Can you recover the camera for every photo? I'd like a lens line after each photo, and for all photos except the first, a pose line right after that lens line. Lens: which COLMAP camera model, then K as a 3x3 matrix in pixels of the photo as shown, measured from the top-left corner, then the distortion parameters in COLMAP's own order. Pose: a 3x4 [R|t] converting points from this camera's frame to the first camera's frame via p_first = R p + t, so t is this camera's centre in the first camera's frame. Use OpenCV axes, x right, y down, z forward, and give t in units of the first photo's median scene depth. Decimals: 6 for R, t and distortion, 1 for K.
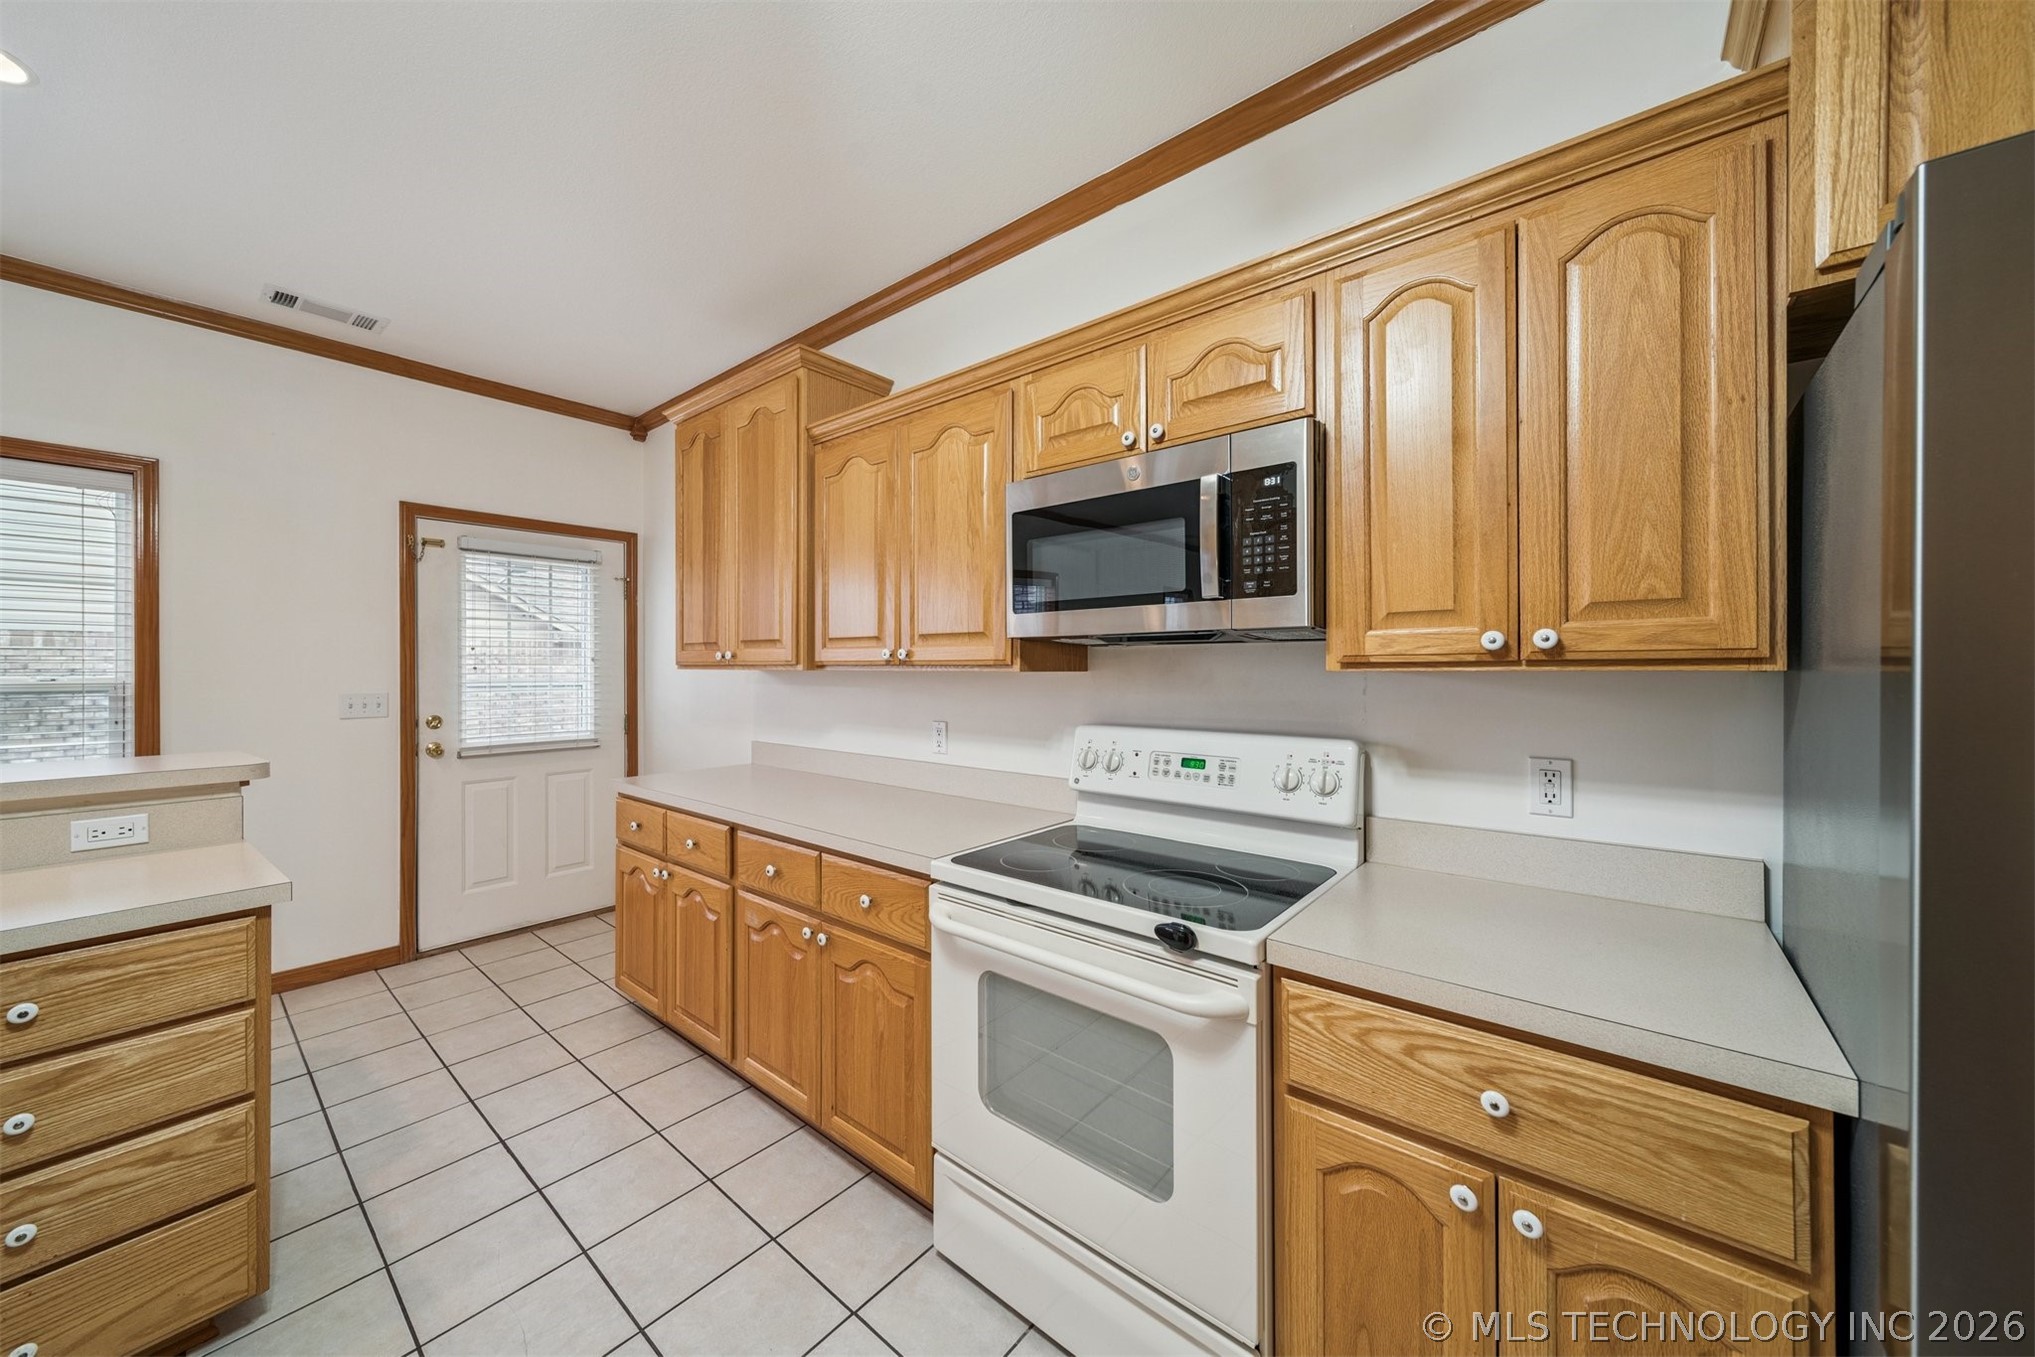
lens RADIAL K [[710.4, 0, 998.0], [0, 710.4, 672.3], [0, 0, 1]] dist [0.008879, -0.001603]
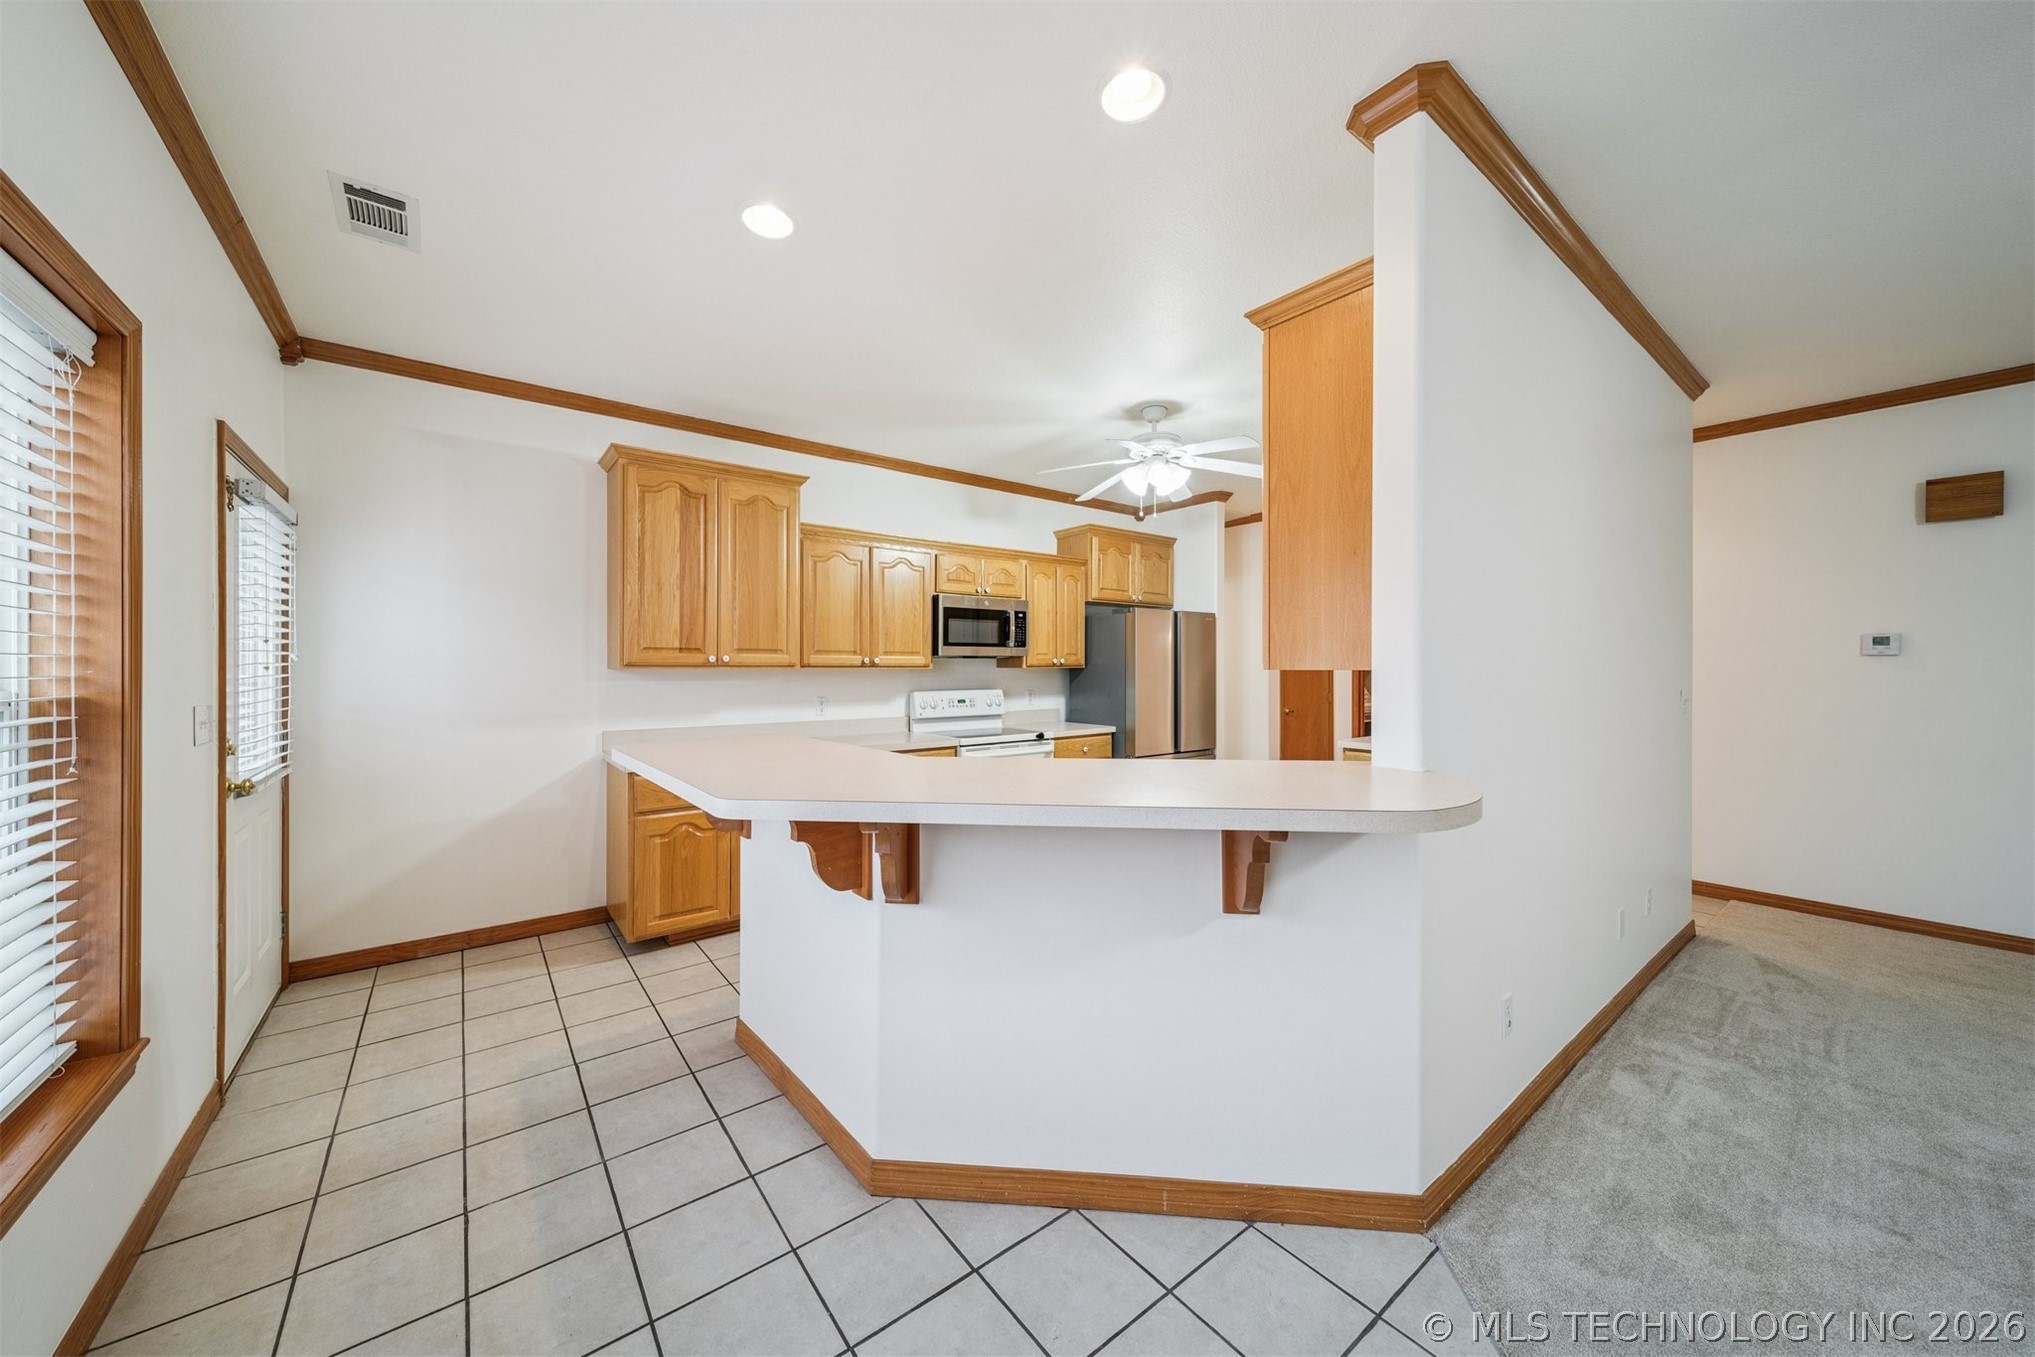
lens RADIAL K [[710.4, 0, 1001.6], [0, 710.4, 667.8], [0, 0, 1]] dist [0.008879, -0.001603]
pose [[0.214618, -0.002636, 0.976695, -1.946392], [0.001161, 0.999996, 0.002444, -0.008113], [-0.976697, 0.000609, 0.214620, 0.203040]]
